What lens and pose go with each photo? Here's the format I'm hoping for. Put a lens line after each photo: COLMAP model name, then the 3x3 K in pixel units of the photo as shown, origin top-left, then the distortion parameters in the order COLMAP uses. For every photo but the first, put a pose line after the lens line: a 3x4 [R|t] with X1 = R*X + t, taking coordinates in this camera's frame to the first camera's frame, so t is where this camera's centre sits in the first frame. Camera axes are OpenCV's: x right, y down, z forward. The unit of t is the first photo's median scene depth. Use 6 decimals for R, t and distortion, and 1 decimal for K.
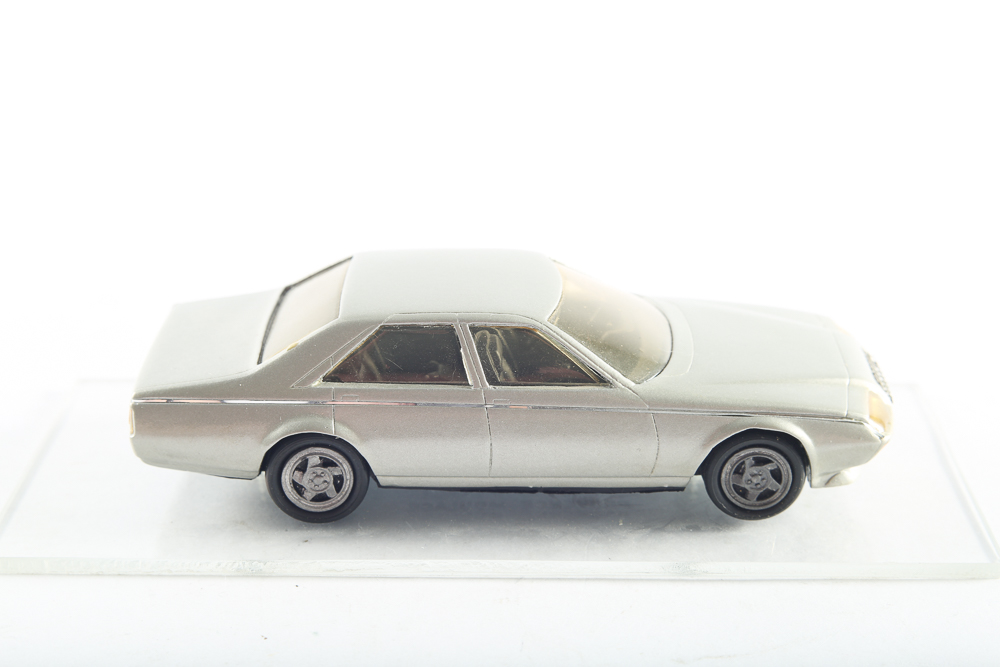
lens RADIAL K [[1726.0, 0, 494.1], [0, 1726.0, 330.8], [0, 0, 1]] dist [0.138606, 0.000000]
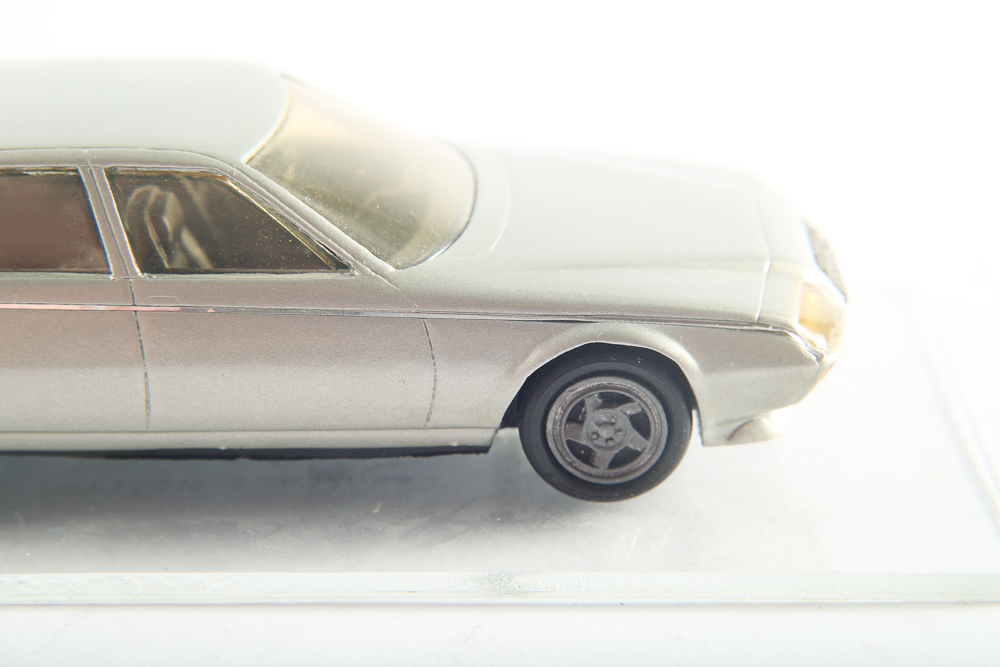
lens RADIAL K [[1726.0, 0, 502.9], [0, 1726.0, 338.0], [0, 0, 1]] dist [0.138606, 0.000000]
pose [[0.999226, -0.008177, -0.038476, 0.139310], [0.008339, 0.999957, 0.004045, 0.051624], [0.038441, -0.004362, 0.999251, 0.417867]]
